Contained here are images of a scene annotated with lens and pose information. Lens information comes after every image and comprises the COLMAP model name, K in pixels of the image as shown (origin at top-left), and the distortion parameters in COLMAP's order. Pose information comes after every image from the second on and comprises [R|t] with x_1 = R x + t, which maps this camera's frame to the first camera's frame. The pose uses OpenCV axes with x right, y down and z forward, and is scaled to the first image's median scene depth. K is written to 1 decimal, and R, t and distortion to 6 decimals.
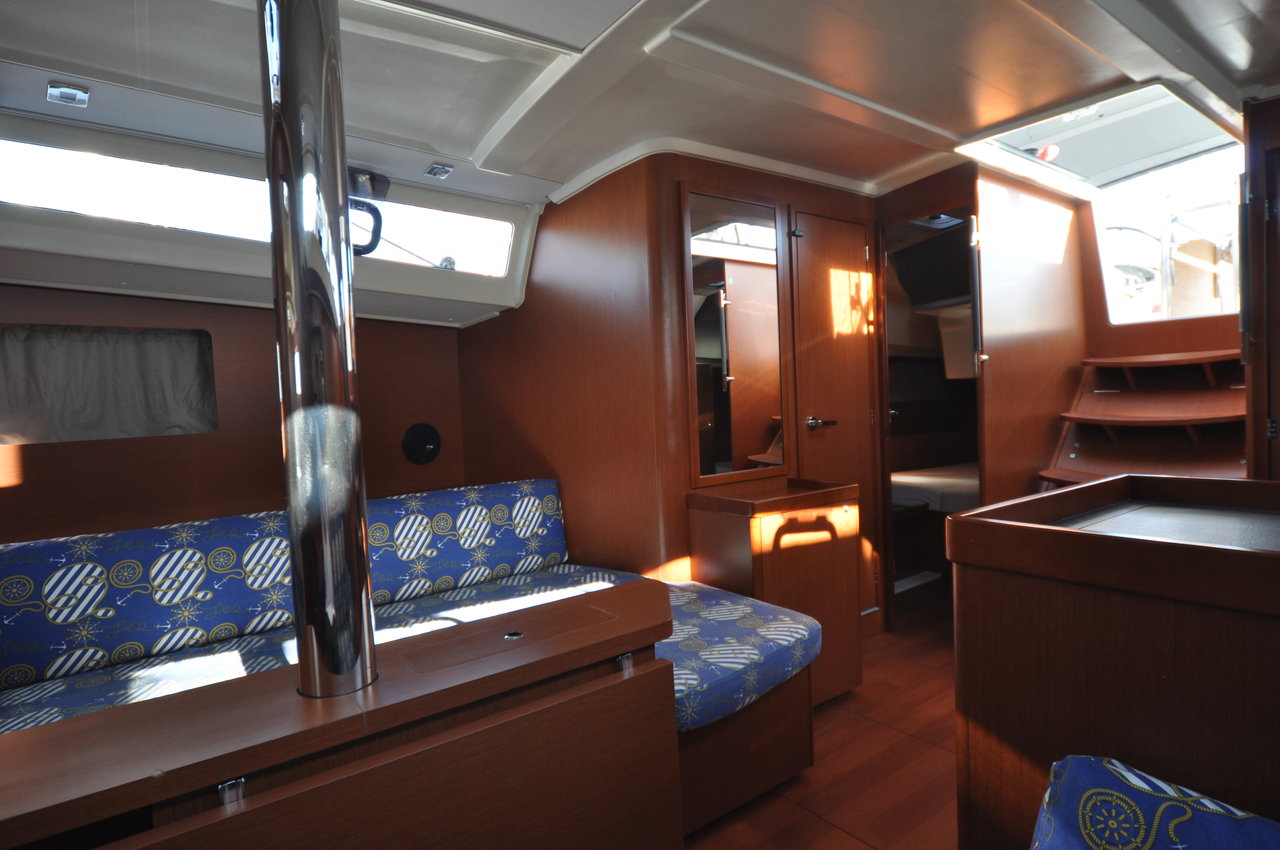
lens RADIAL K [[684.7, 0, 645.2], [0, 684.7, 425.5], [0, 0, 1]] dist [-0.012150, 0.001210]
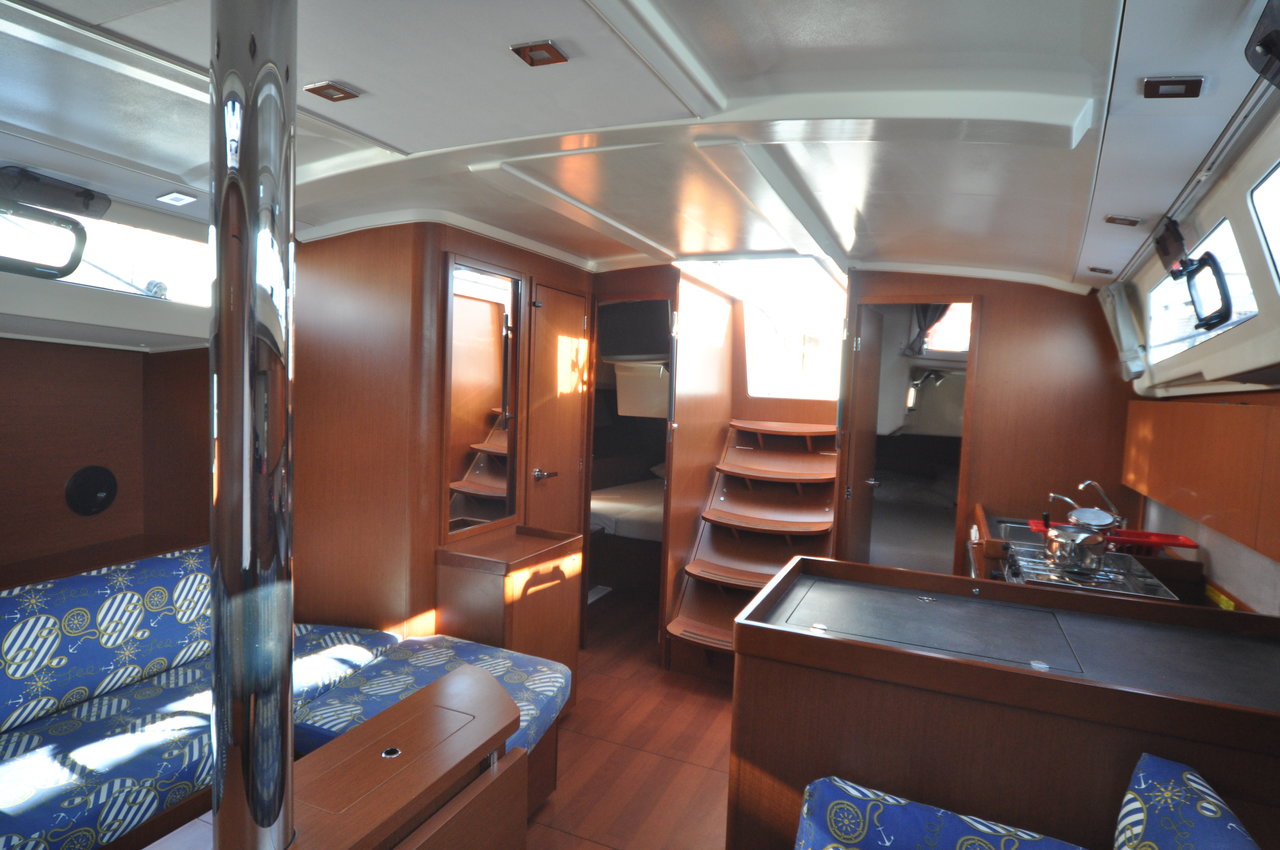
lens RADIAL K [[684.7, 0, 645.2], [0, 684.7, 425.5], [0, 0, 1]] dist [-0.012150, 0.001210]
pose [[0.864066, 0.047782, 0.501106, -0.198825], [-0.058494, 0.998272, 0.005674, -0.117782], [-0.499969, -0.034214, 0.865367, -0.060077]]
